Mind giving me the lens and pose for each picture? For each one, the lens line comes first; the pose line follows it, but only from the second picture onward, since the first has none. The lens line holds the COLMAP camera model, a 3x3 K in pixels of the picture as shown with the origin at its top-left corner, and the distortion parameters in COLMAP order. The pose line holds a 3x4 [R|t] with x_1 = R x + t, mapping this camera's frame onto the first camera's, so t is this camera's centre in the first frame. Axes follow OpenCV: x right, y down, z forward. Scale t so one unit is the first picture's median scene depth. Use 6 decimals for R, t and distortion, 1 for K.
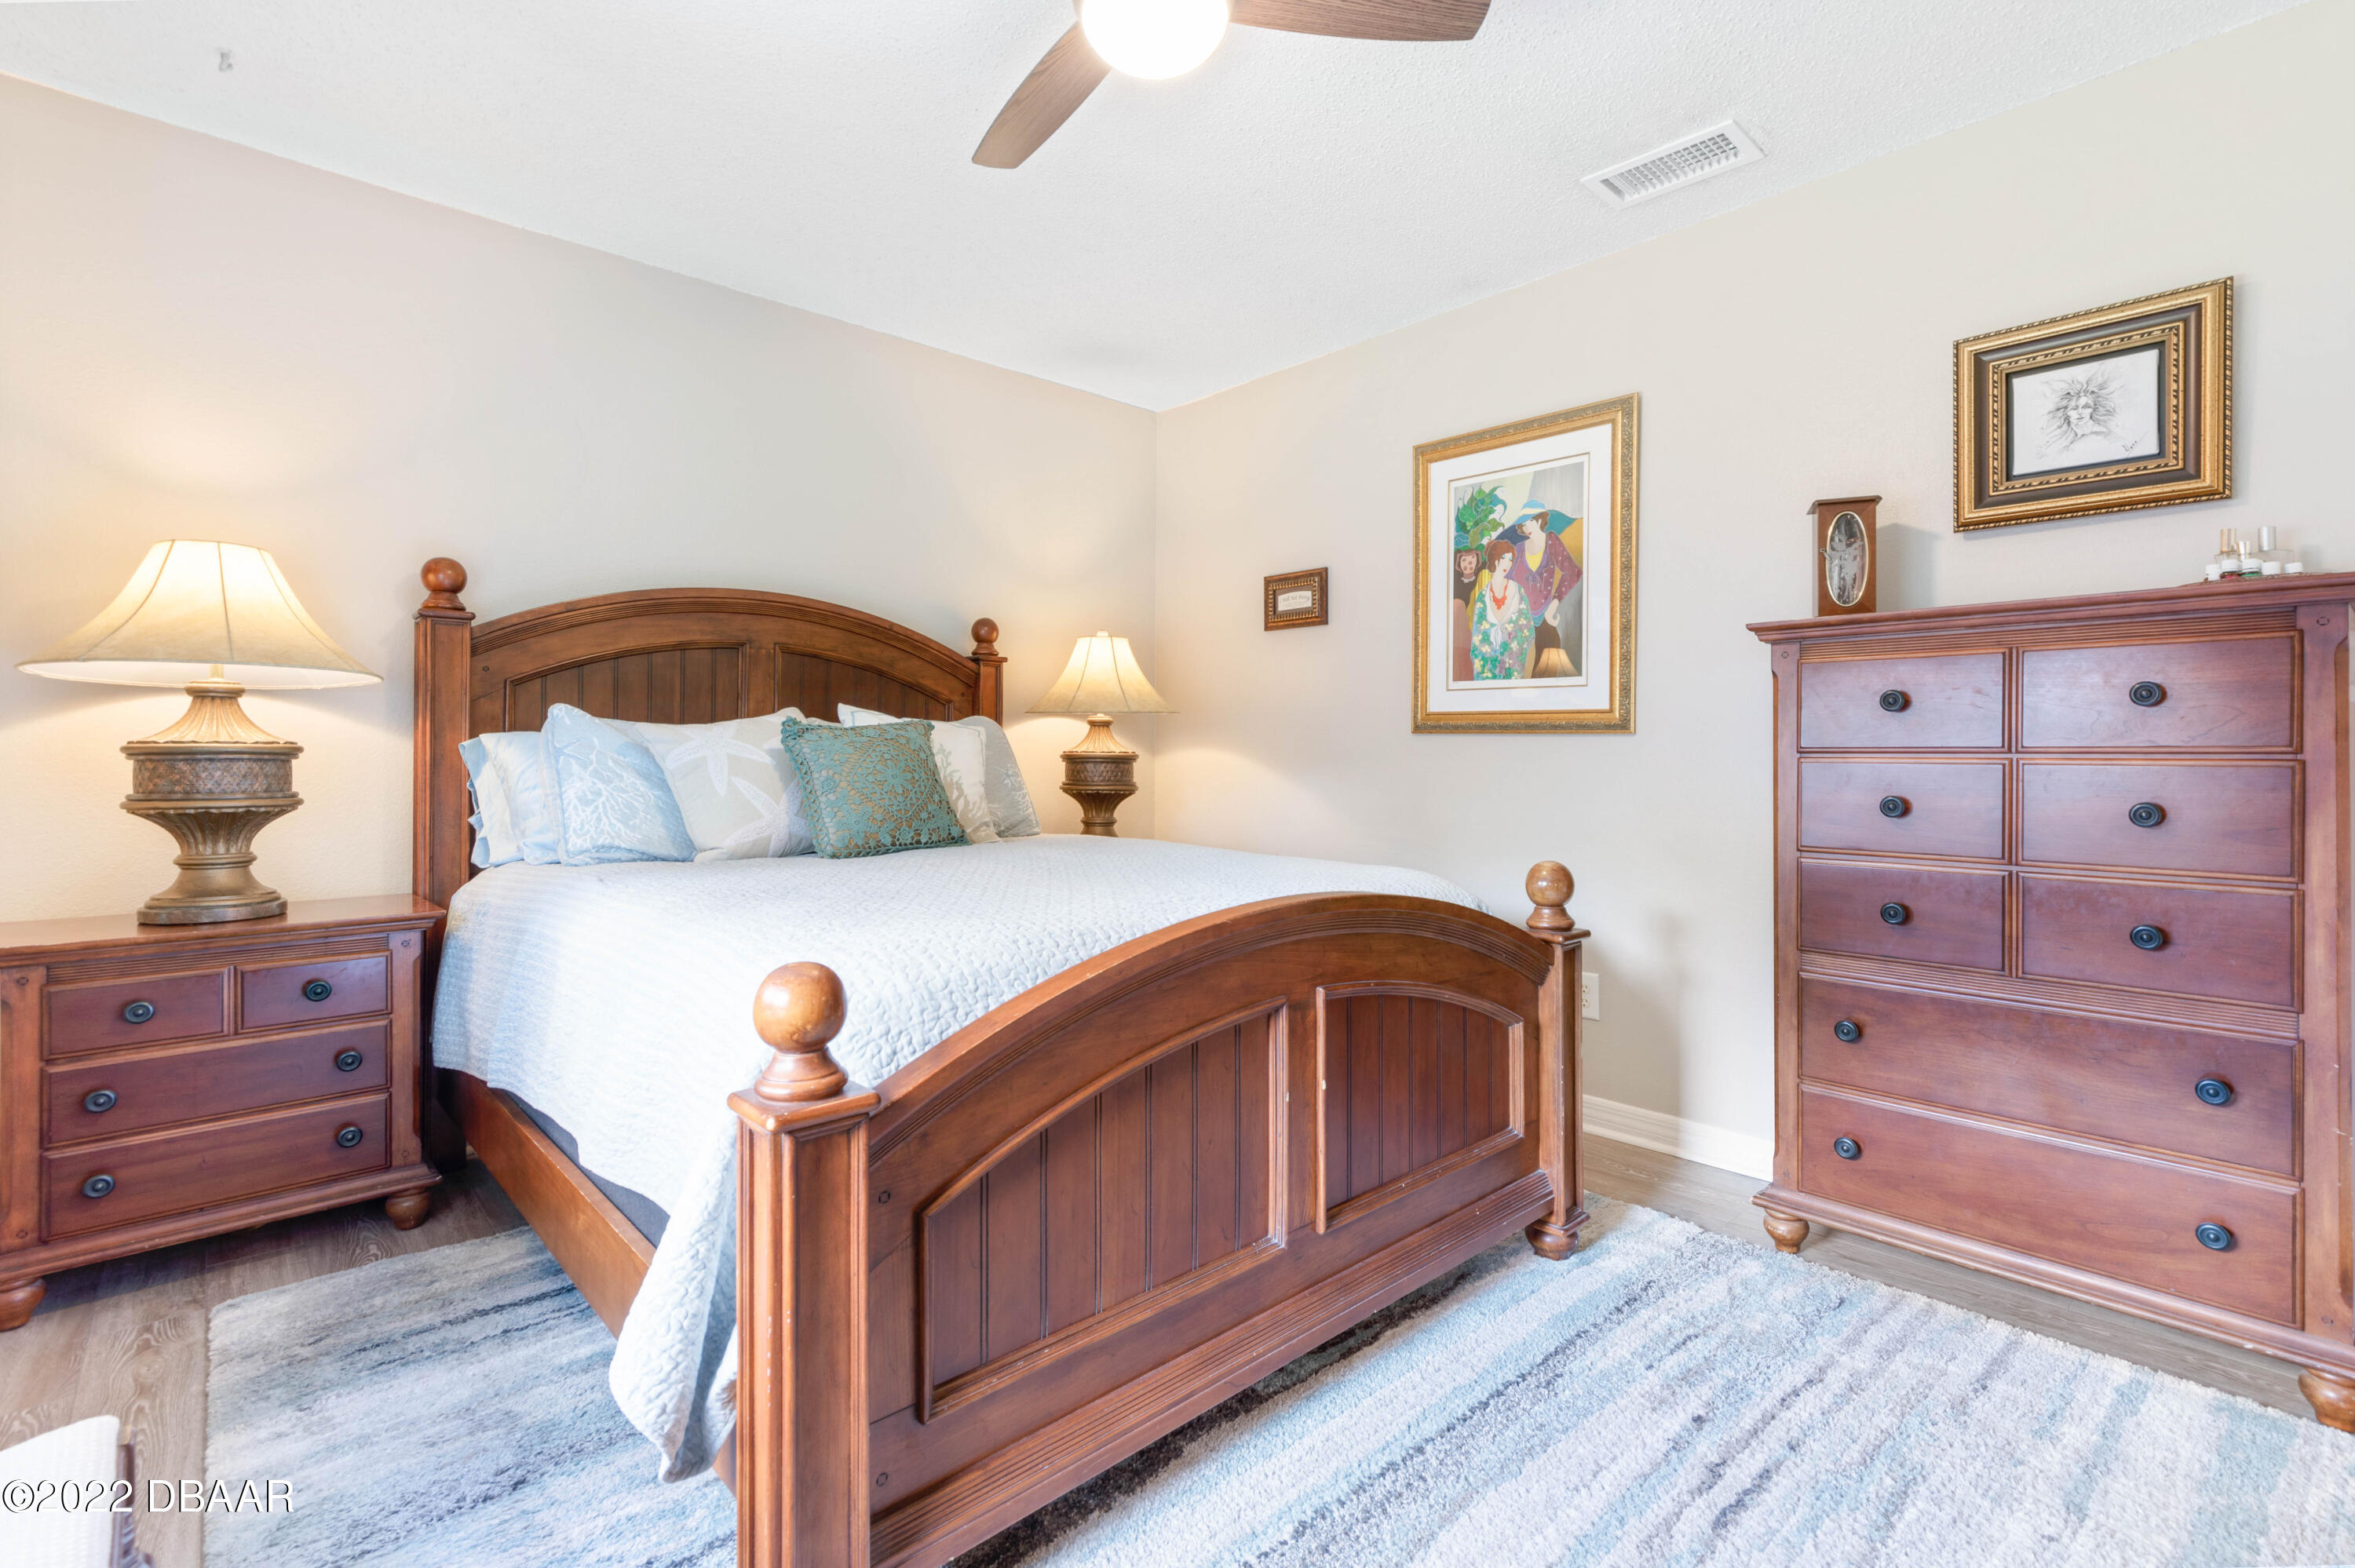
lens RADIAL K [[1082.9, 0, 1174.8], [0, 1082.9, 762.5], [0, 0, 1]] dist [-0.000372, -0.000227]
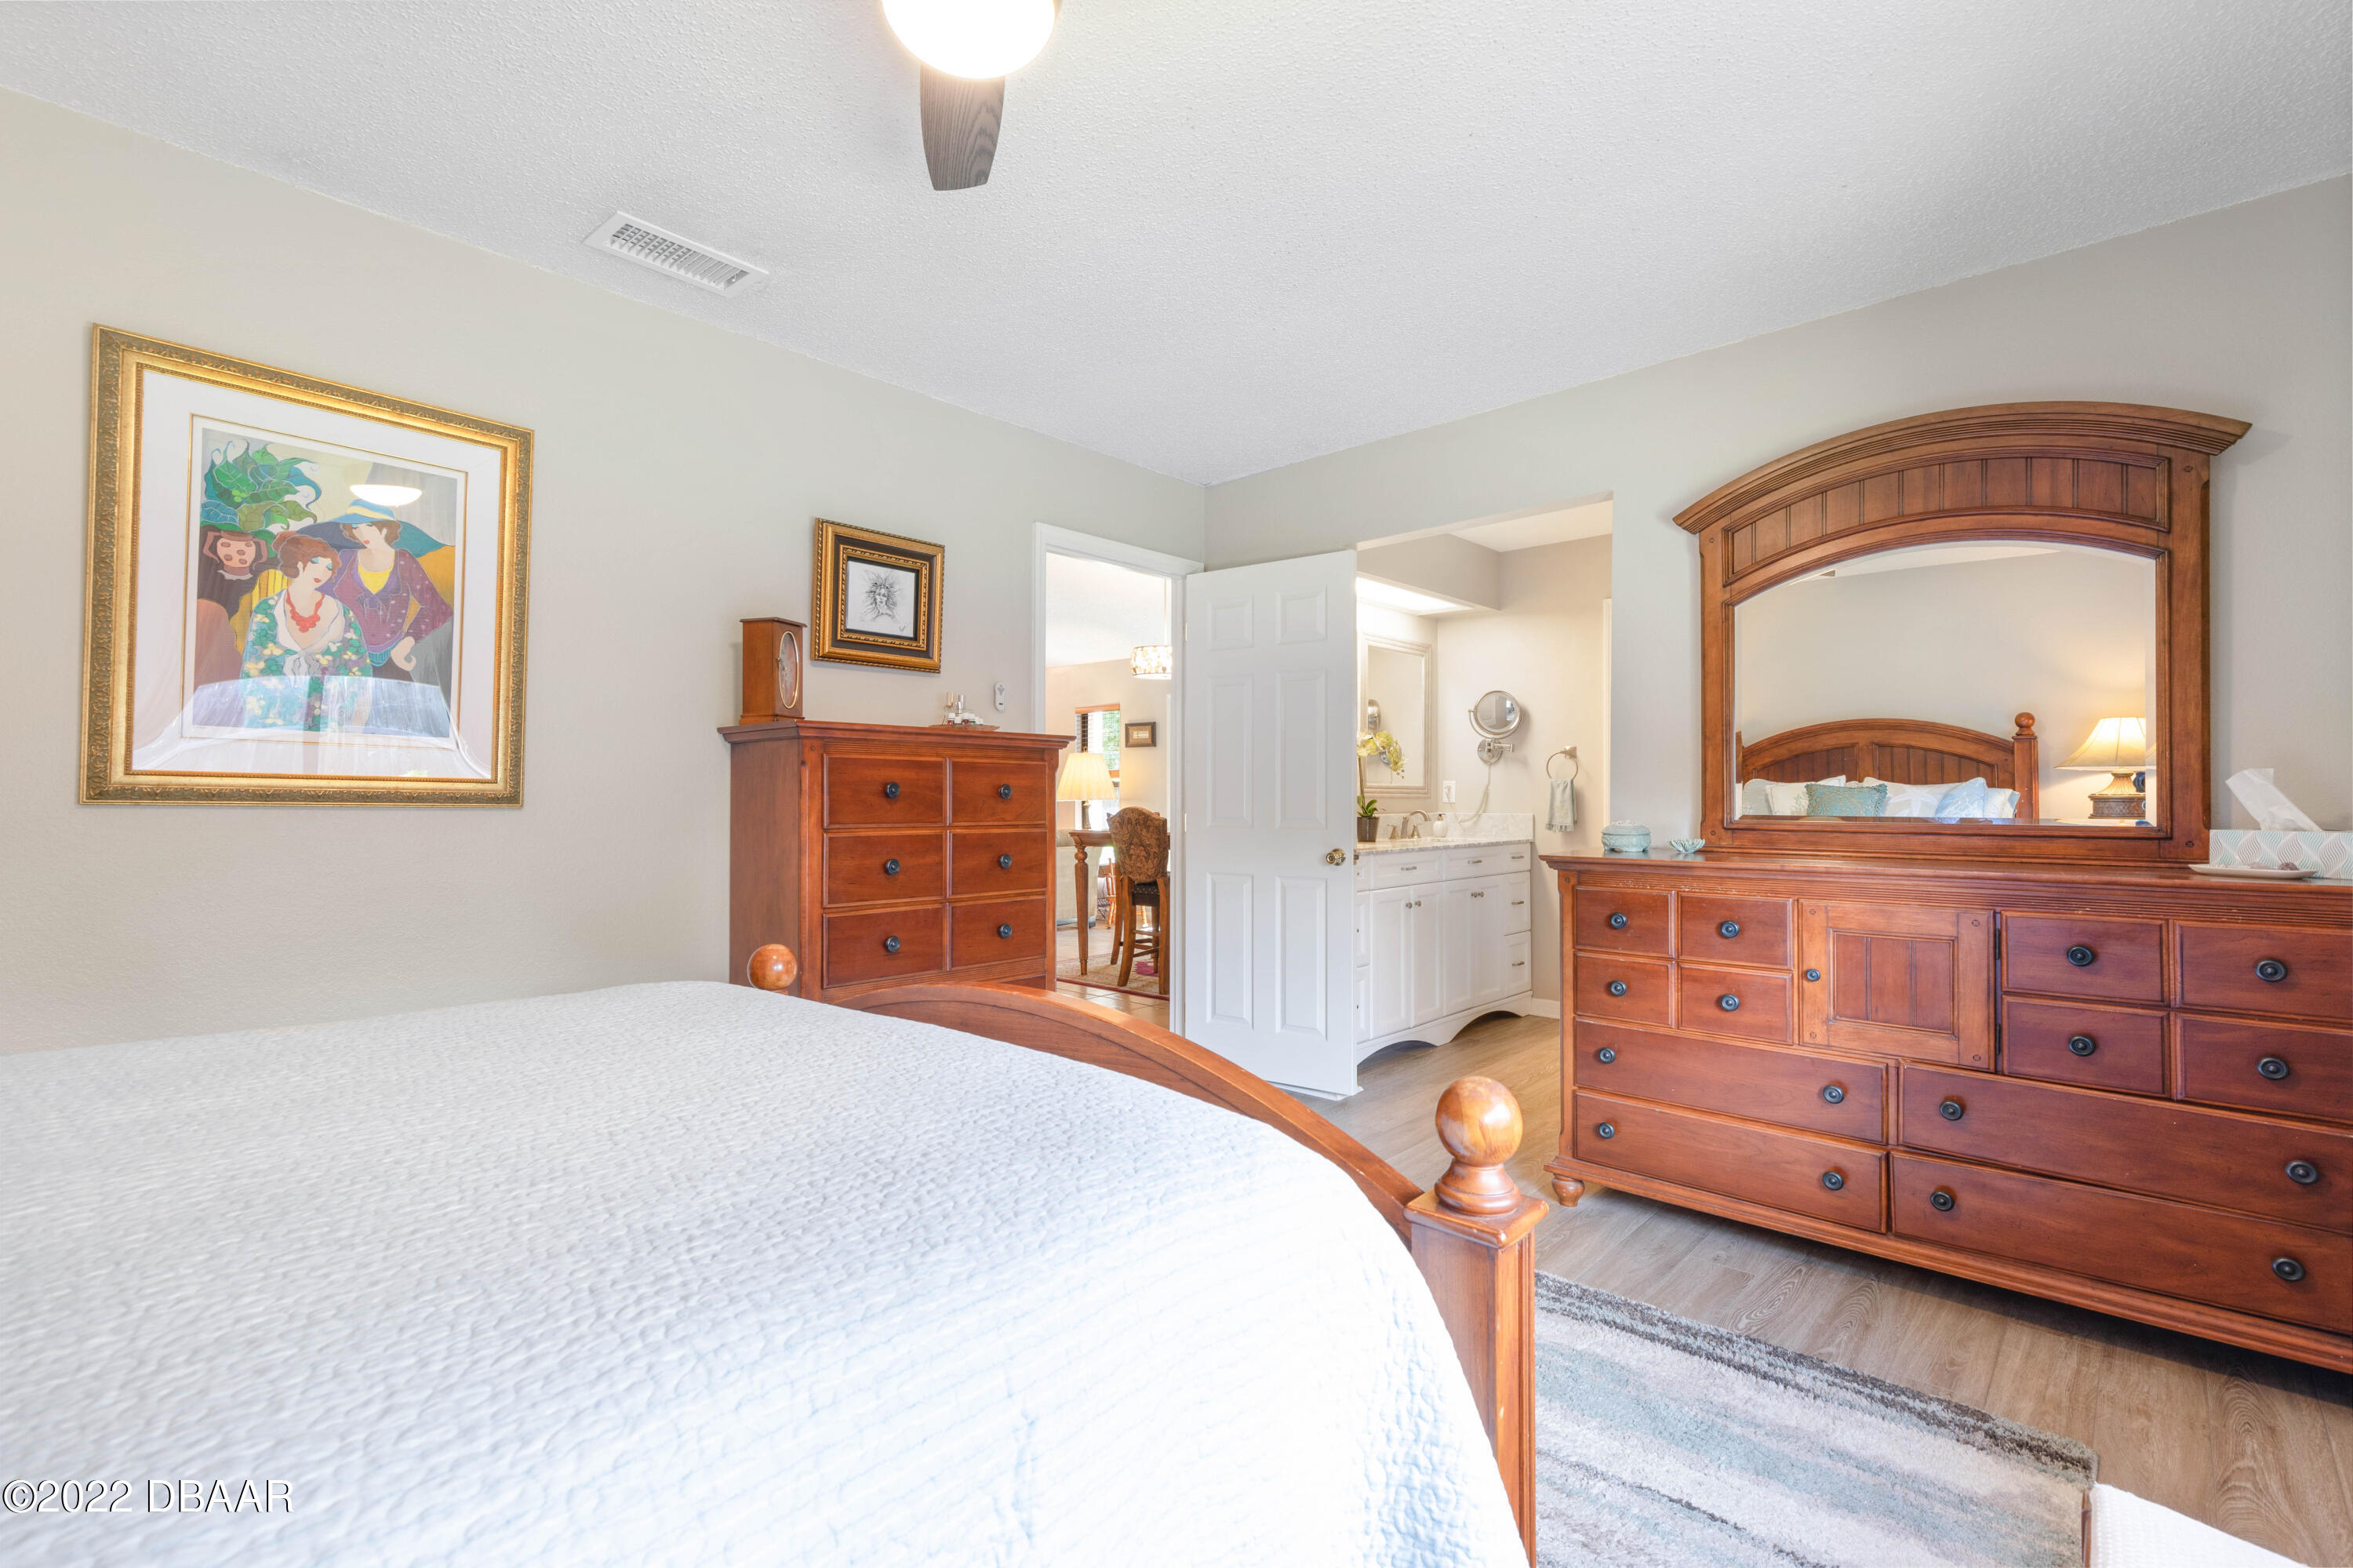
lens RADIAL K [[1082.1, 0, 1173.8], [0, 1082.1, 762.5], [0, 0, 1]] dist [-0.000372, -0.000227]
pose [[-0.111265, 0.025236, 0.993470, -0.474904], [-0.000745, 0.999675, -0.025478, -0.038474], [-0.993791, -0.003575, -0.111210, 0.517860]]
